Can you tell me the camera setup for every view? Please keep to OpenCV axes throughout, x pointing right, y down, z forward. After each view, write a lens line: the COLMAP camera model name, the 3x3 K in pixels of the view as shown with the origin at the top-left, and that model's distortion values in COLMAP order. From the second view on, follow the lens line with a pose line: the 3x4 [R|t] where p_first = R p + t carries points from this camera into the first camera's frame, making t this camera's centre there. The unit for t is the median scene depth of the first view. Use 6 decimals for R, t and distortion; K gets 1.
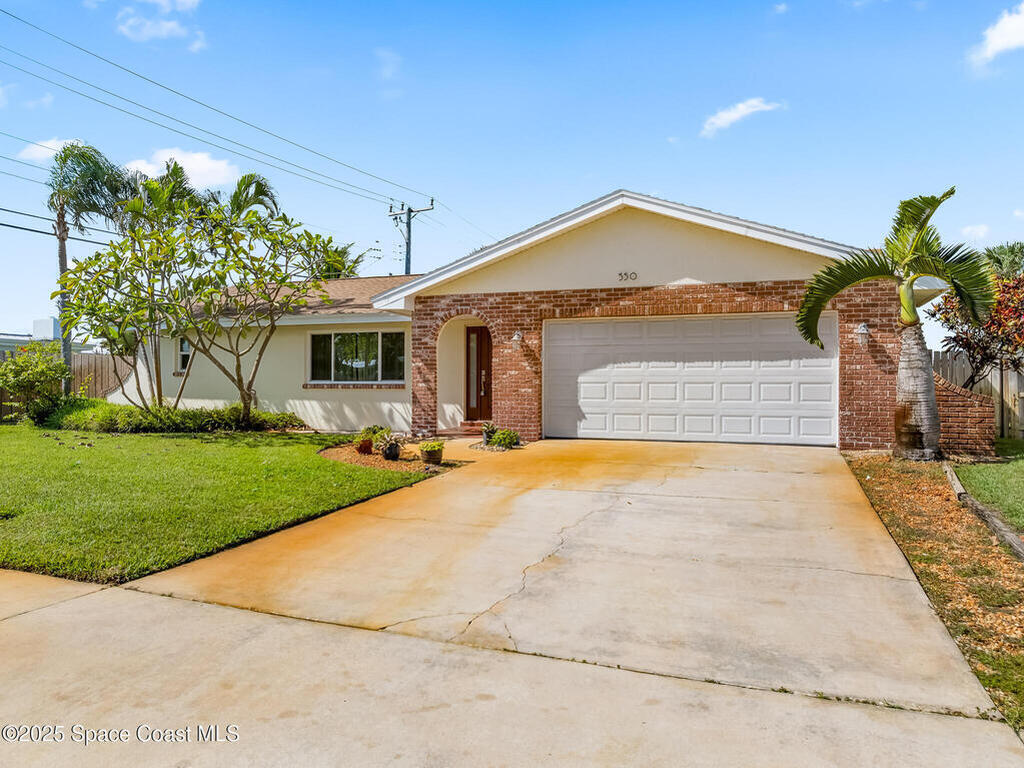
lens RADIAL K [[720.4, 0, 516.2], [0, 720.4, 382.8], [0, 0, 1]] dist [-0.037787, -0.005403]
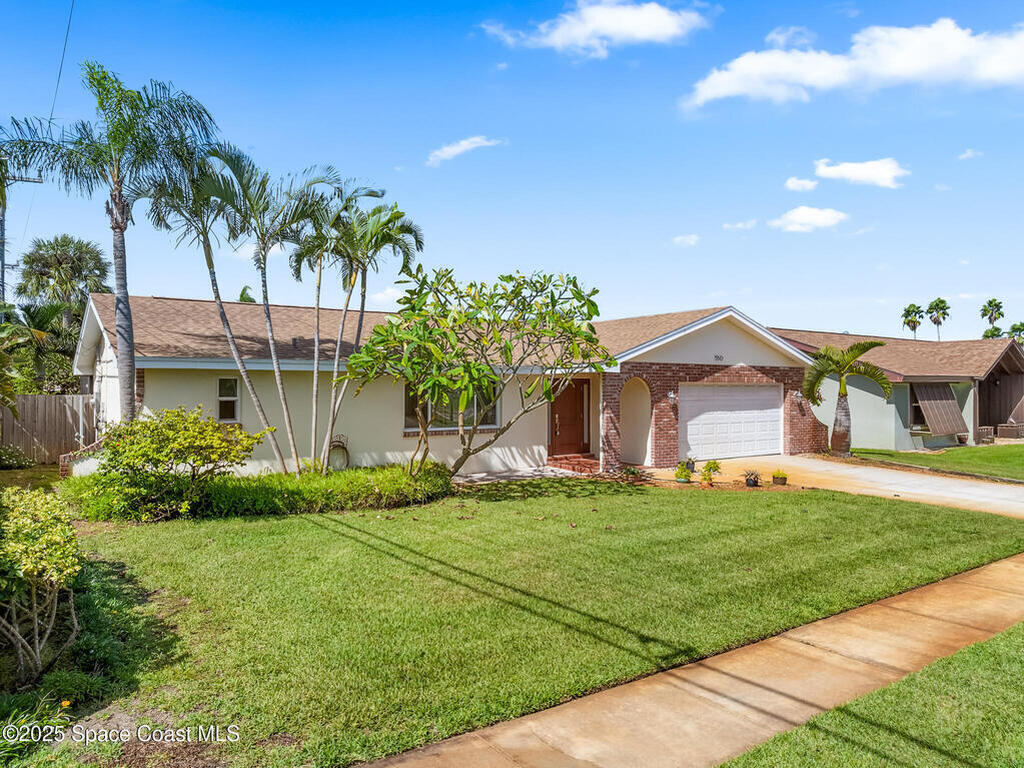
lens RADIAL K [[720.4, 0, 516.2], [0, 720.4, 382.8], [0, 0, 1]] dist [-0.037787, -0.005403]
pose [[0.557268, 0.001601, 0.830331, -1.354663], [-0.003472, 0.999994, 0.000402, -0.087582], [-0.830326, -0.003107, 0.557270, 0.459360]]
